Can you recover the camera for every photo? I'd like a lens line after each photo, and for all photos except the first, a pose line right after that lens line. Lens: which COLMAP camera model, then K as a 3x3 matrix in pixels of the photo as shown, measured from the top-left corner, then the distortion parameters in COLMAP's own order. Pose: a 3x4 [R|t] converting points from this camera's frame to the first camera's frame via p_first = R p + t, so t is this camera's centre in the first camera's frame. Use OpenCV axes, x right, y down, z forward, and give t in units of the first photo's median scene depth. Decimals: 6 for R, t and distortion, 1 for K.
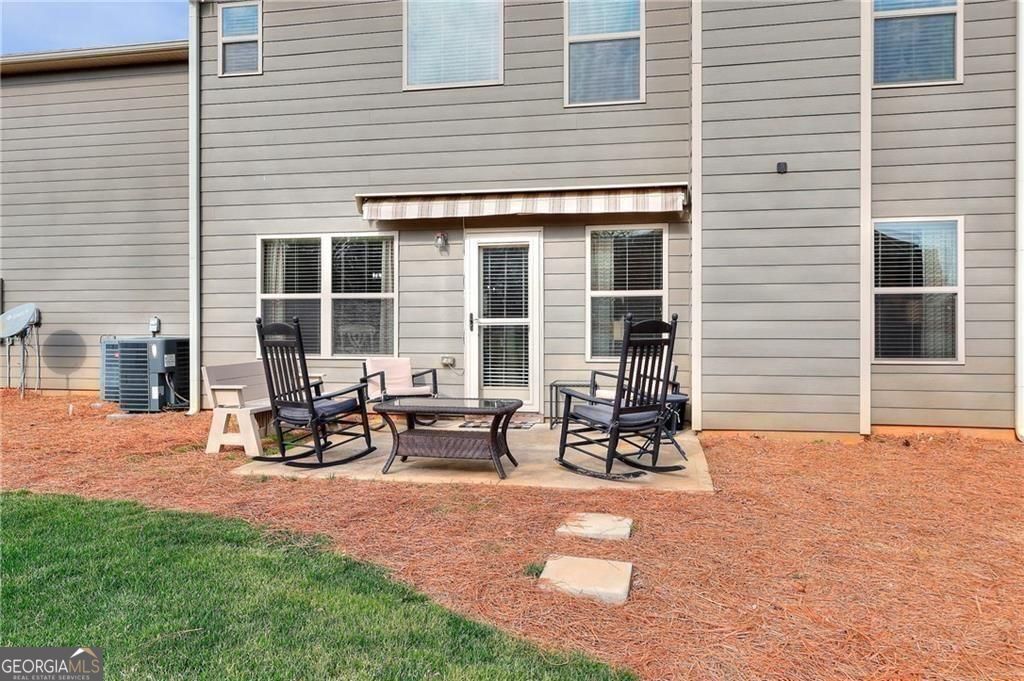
lens RADIAL K [[731.4, 0, 515.6], [0, 731.4, 340.2], [0, 0, 1]] dist [0.010809, 0.002145]
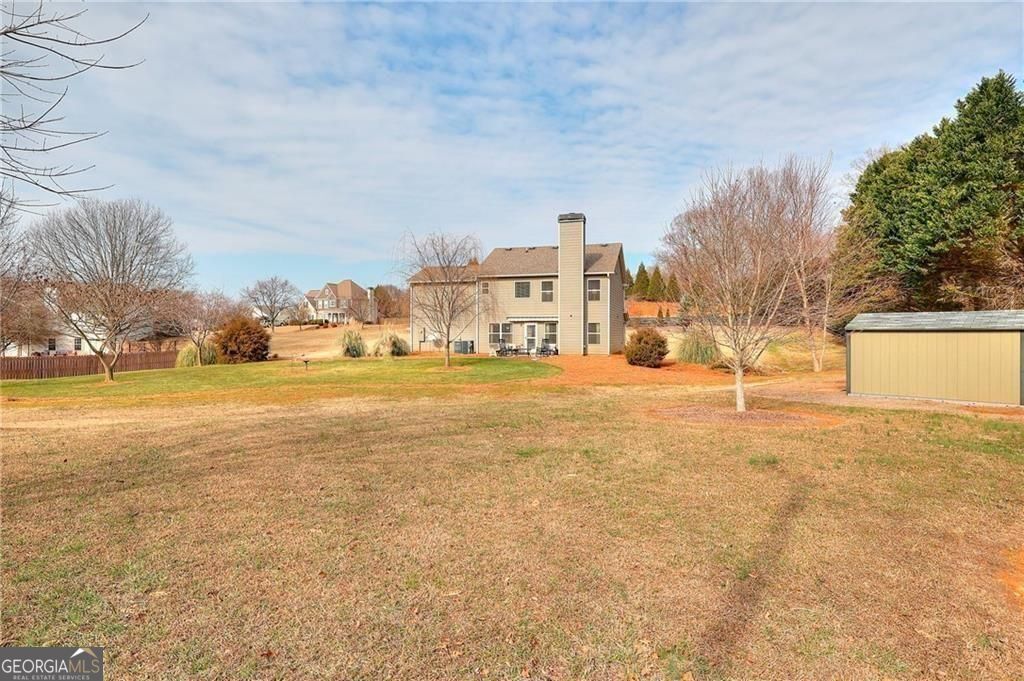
lens RADIAL K [[559.4, 0, 509.6], [0, 559.4, 341.6], [0, 0, 1]] dist [0.005099, 0.000185]
pose [[0.995674, -0.000051, -0.092920, 0.230546], [0.000606, 0.999982, 0.005946, -0.021909], [0.092918, -0.005977, 0.995656, -3.534396]]
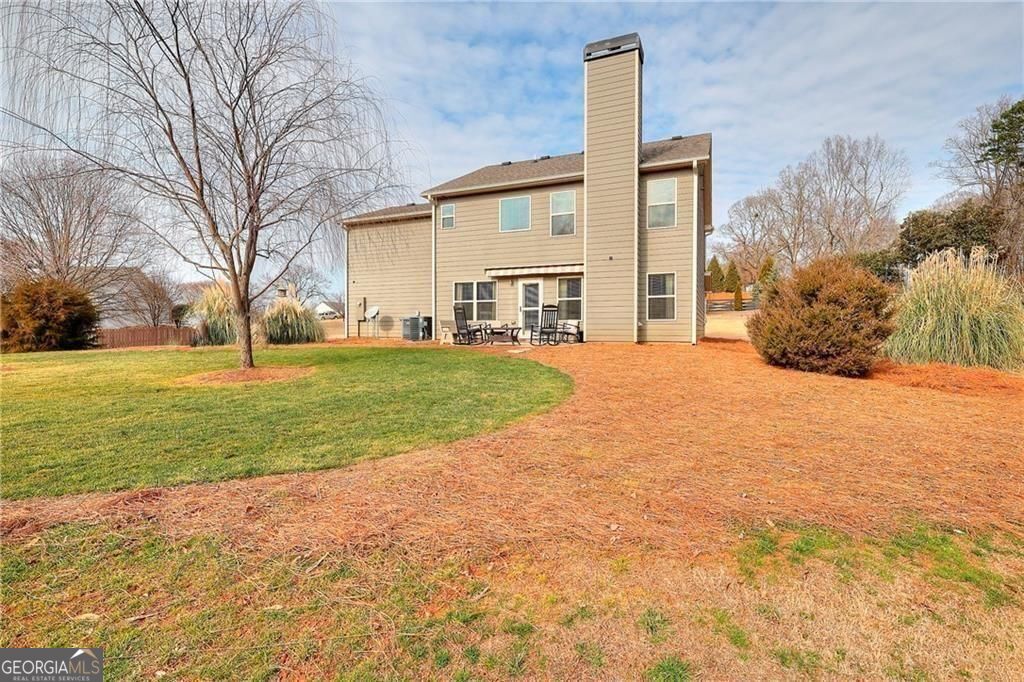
lens RADIAL K [[474.5, 0, 512.3], [0, 474.5, 335.1], [0, 0, 1]] dist [-0.002694, -0.000283]
pose [[0.977731, 0.002373, -0.209847, 0.315437], [-0.002623, 0.999996, -0.000913, 0.083716], [0.209844, 0.001443, 0.977734, -0.916709]]
